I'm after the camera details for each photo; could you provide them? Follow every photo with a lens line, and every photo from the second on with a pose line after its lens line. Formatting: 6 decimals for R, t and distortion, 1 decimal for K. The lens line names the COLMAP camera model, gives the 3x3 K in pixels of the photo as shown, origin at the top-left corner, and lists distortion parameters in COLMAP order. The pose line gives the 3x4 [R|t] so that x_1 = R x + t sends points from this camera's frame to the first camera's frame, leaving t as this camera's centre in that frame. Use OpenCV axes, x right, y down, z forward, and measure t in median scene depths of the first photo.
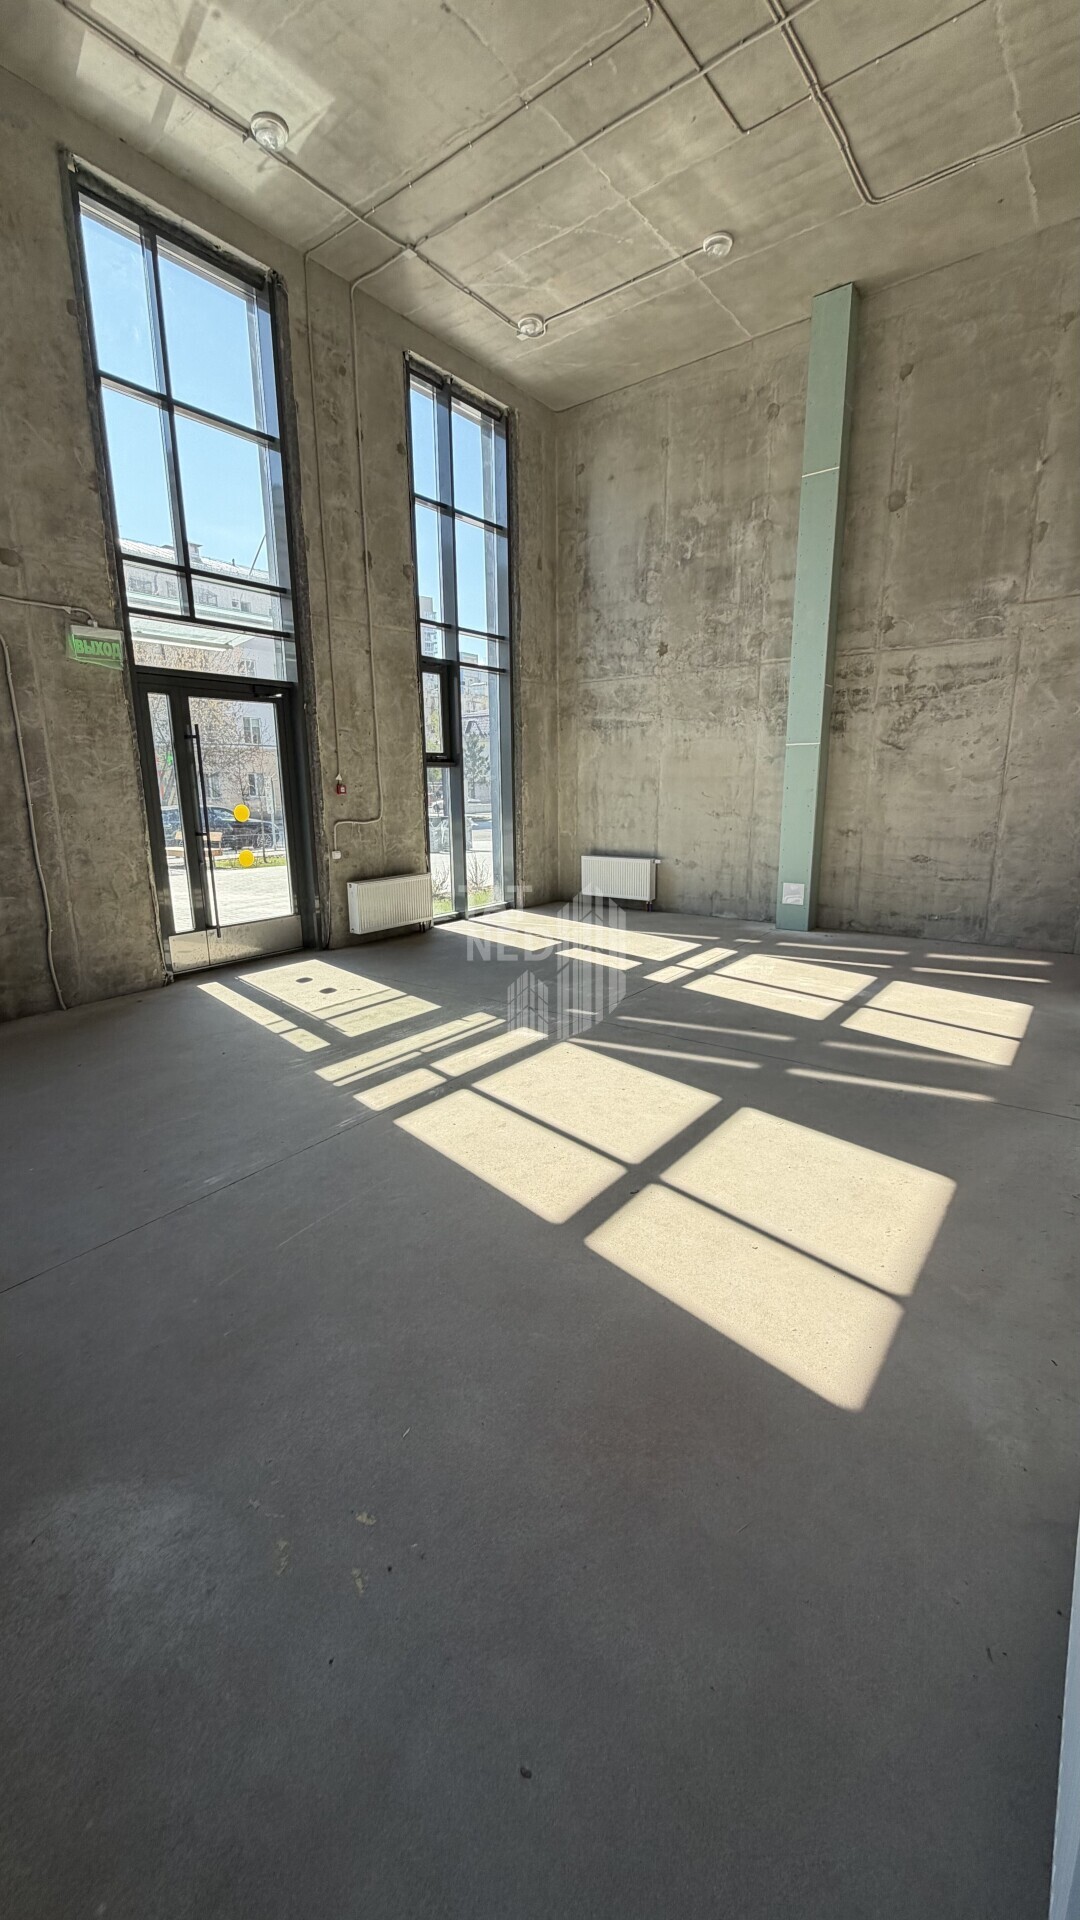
lens RADIAL K [[760.7, 0, 537.8], [0, 760.7, 954.2], [0, 0, 1]] dist [-0.001935, -0.000197]
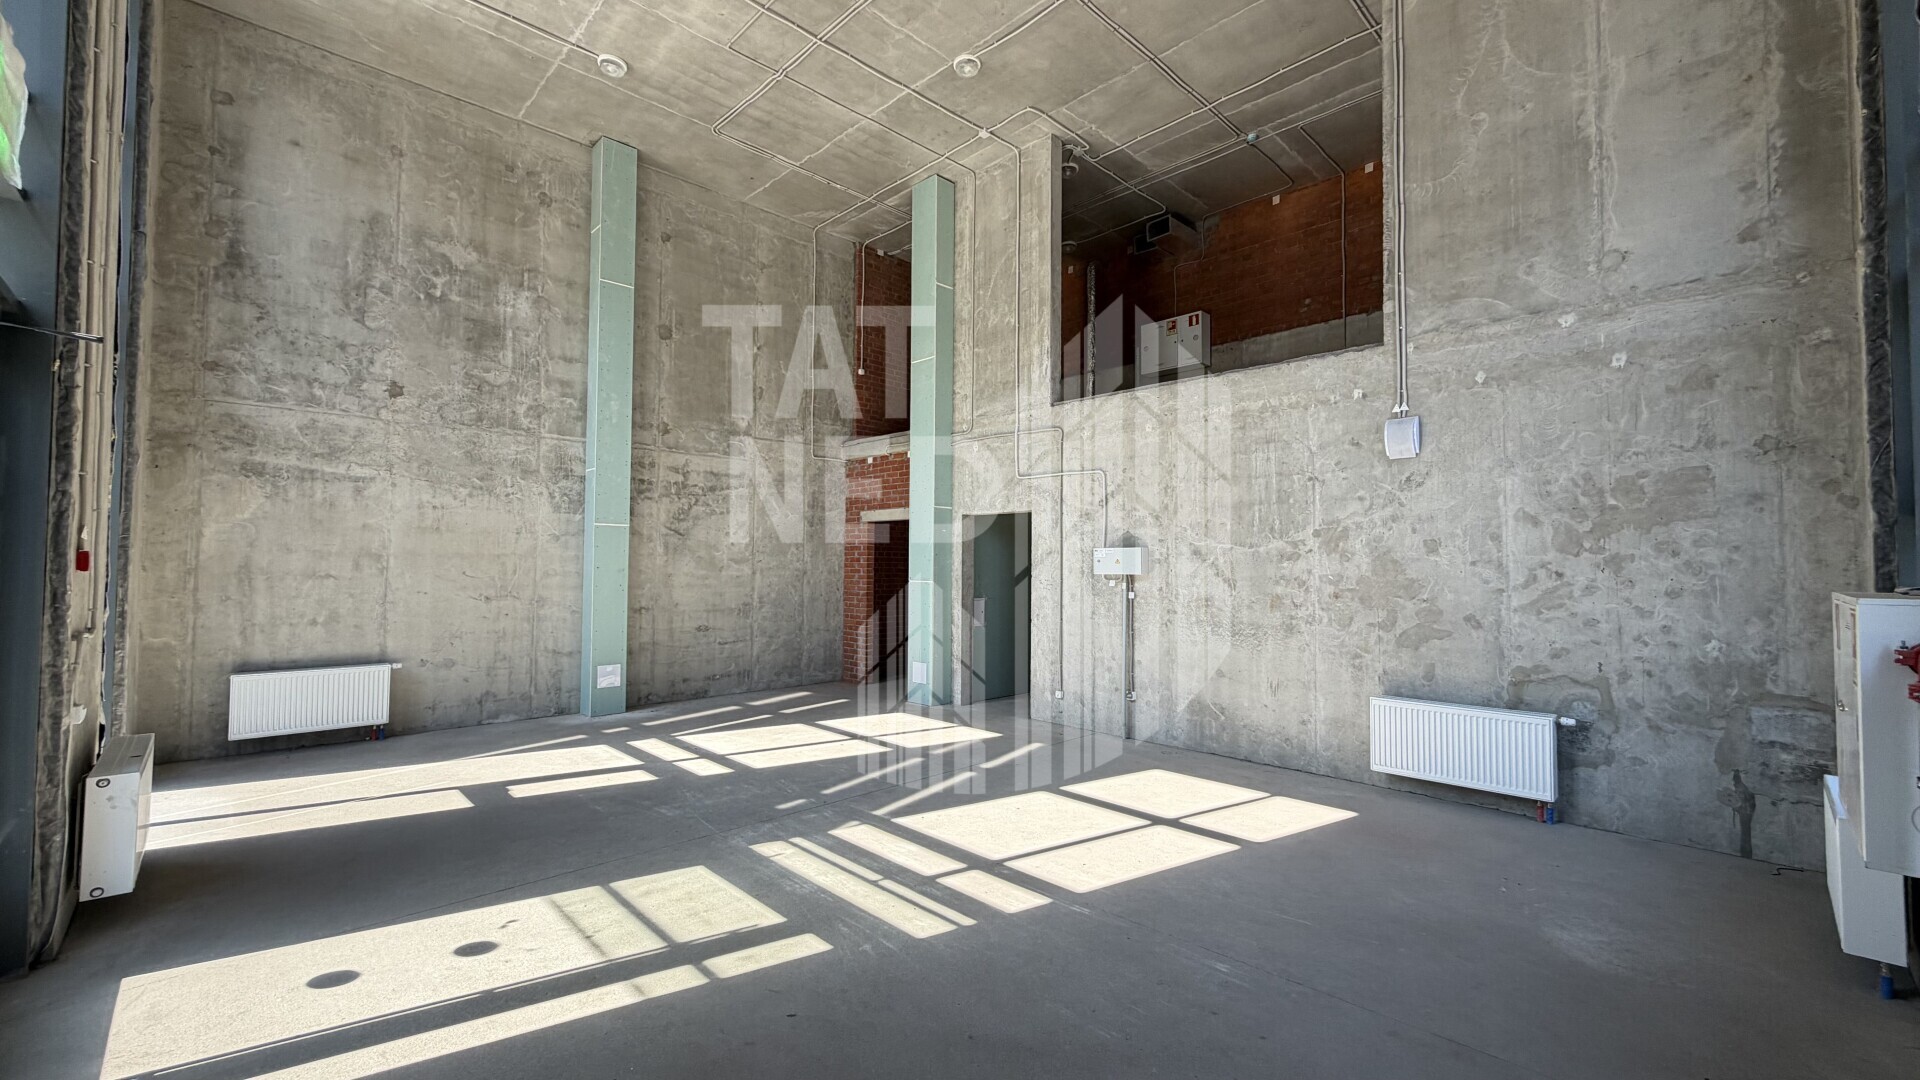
lens RADIAL K [[760.7, 0, 954.2], [0, 760.7, 542.4], [0, 0, 1]] dist [-0.001935, -0.000197]
pose [[0.146615, 0.042691, 0.988272, -0.634548], [0.209066, 0.975162, -0.073140, -0.095384], [-0.966848, 0.217338, 0.134049, 0.481052]]
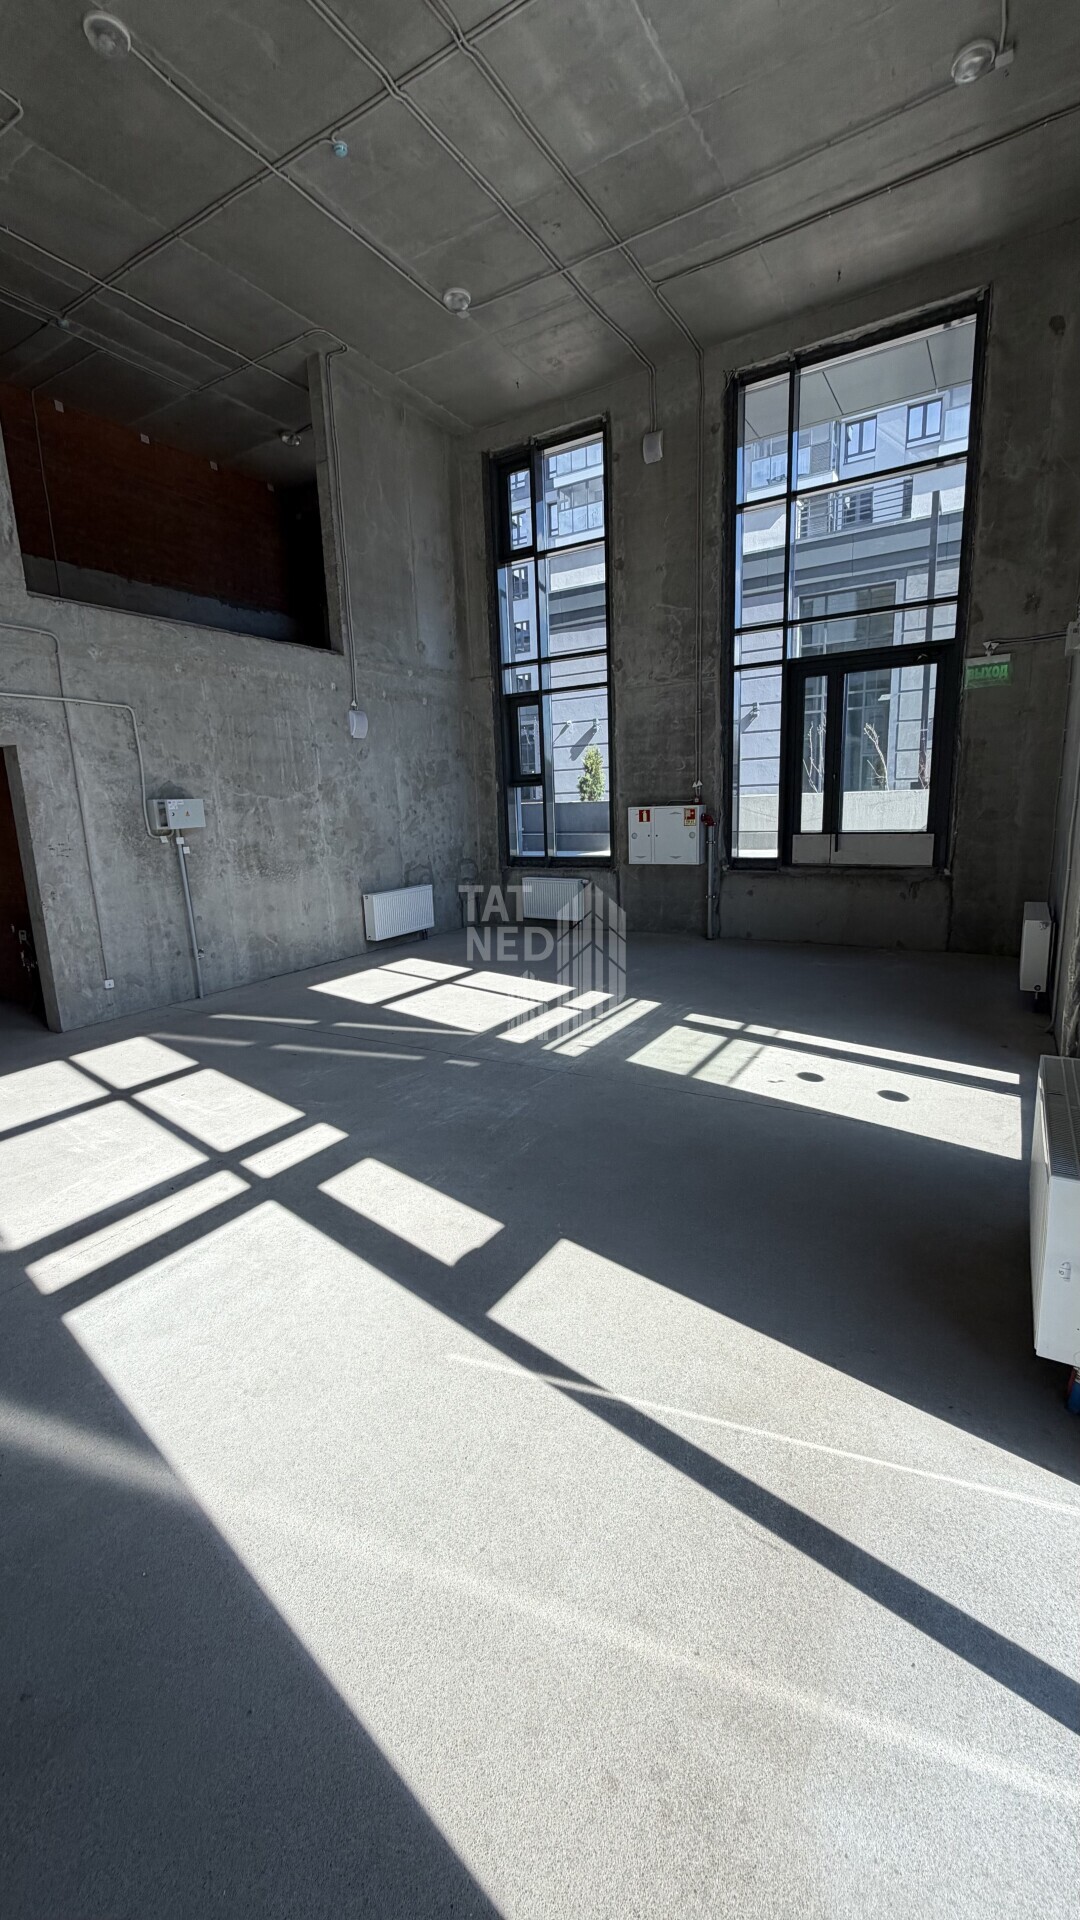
lens RADIAL K [[759.2, 0, 538.8], [0, 759.2, 955.2], [0, 0, 1]] dist [-0.002408, -0.000340]
pose [[-0.993070, 0.068212, -0.095703, 0.033407], [0.023114, 0.911781, 0.410026, -0.304538], [0.115229, 0.404972, -0.907039, 1.342630]]
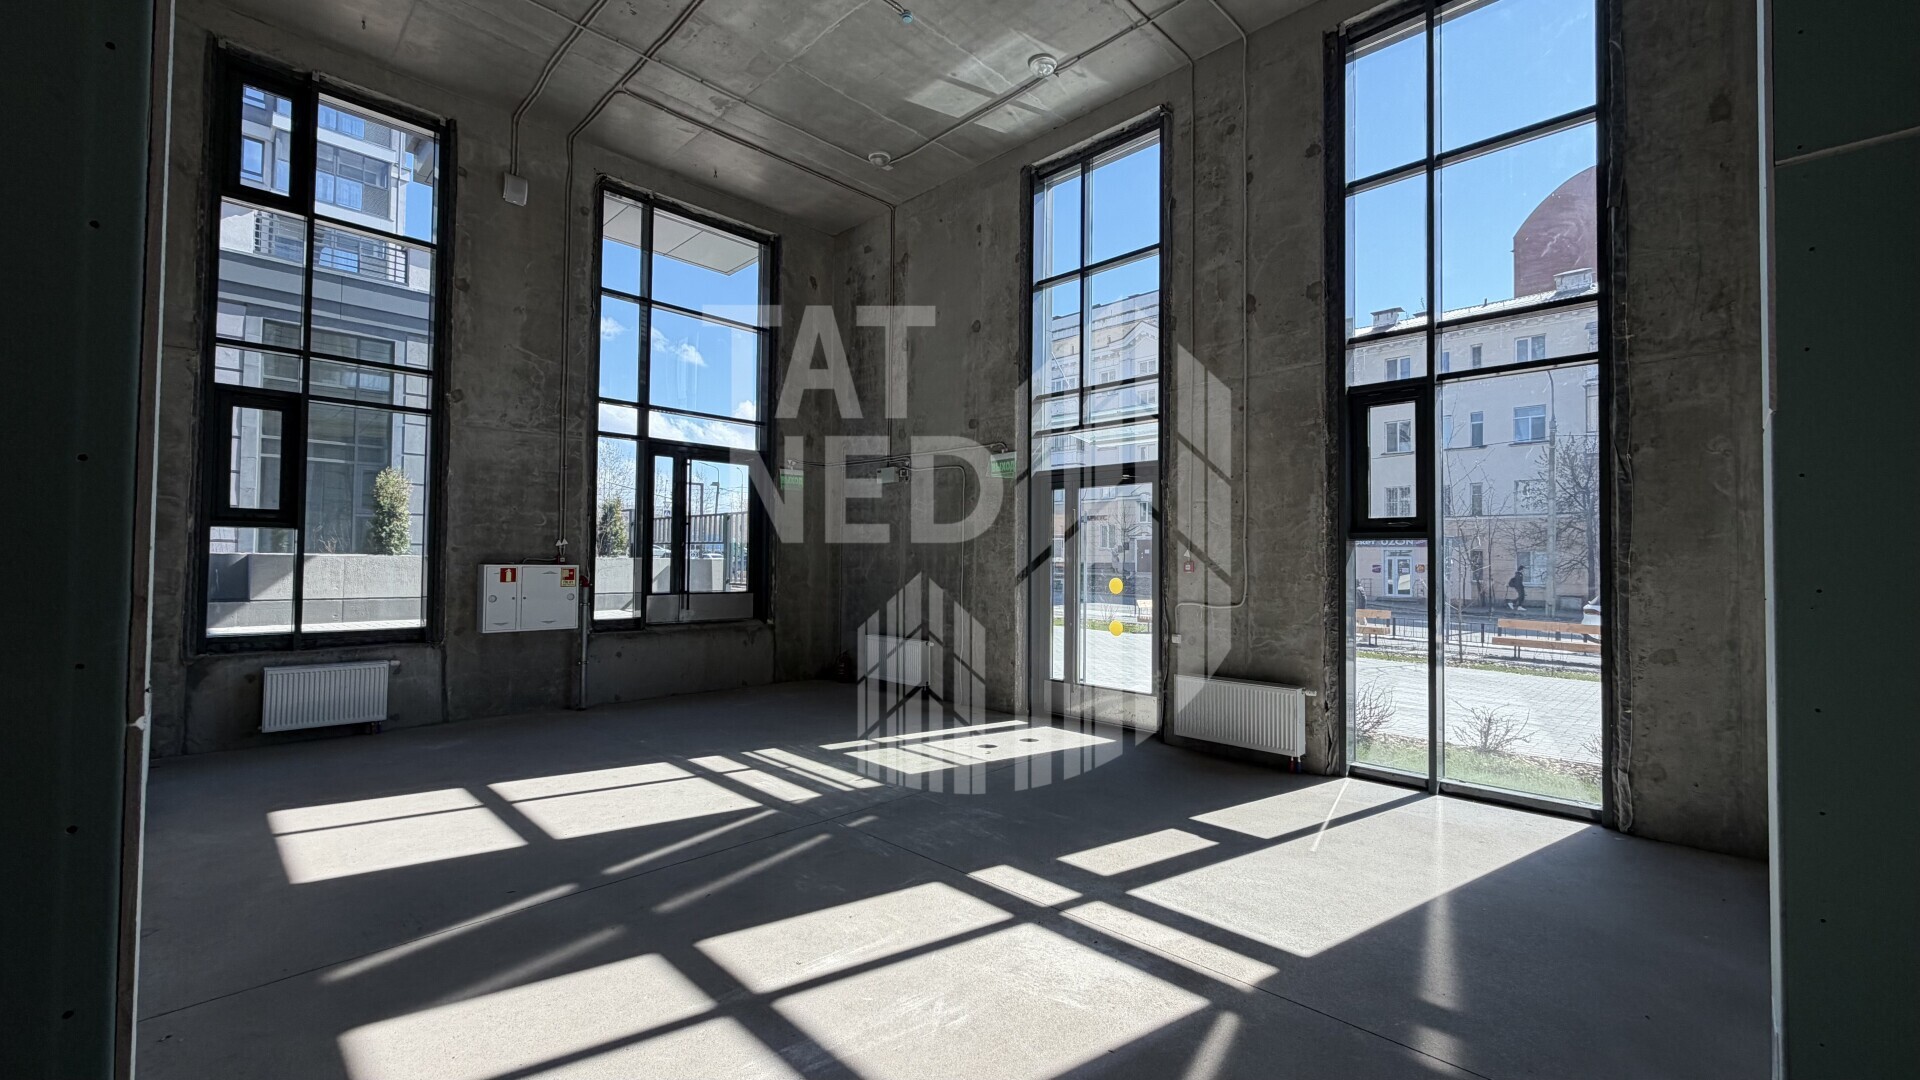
lens RADIAL K [[760.7, 0, 954.2], [0, 760.7, 542.4], [0, 0, 1]] dist [-0.001935, -0.000197]
pose [[-0.126818, -0.013899, -0.991829, 0.679355], [-0.228563, 0.973404, 0.015584, -0.203058], [0.965234, 0.228671, -0.126622, 0.872961]]
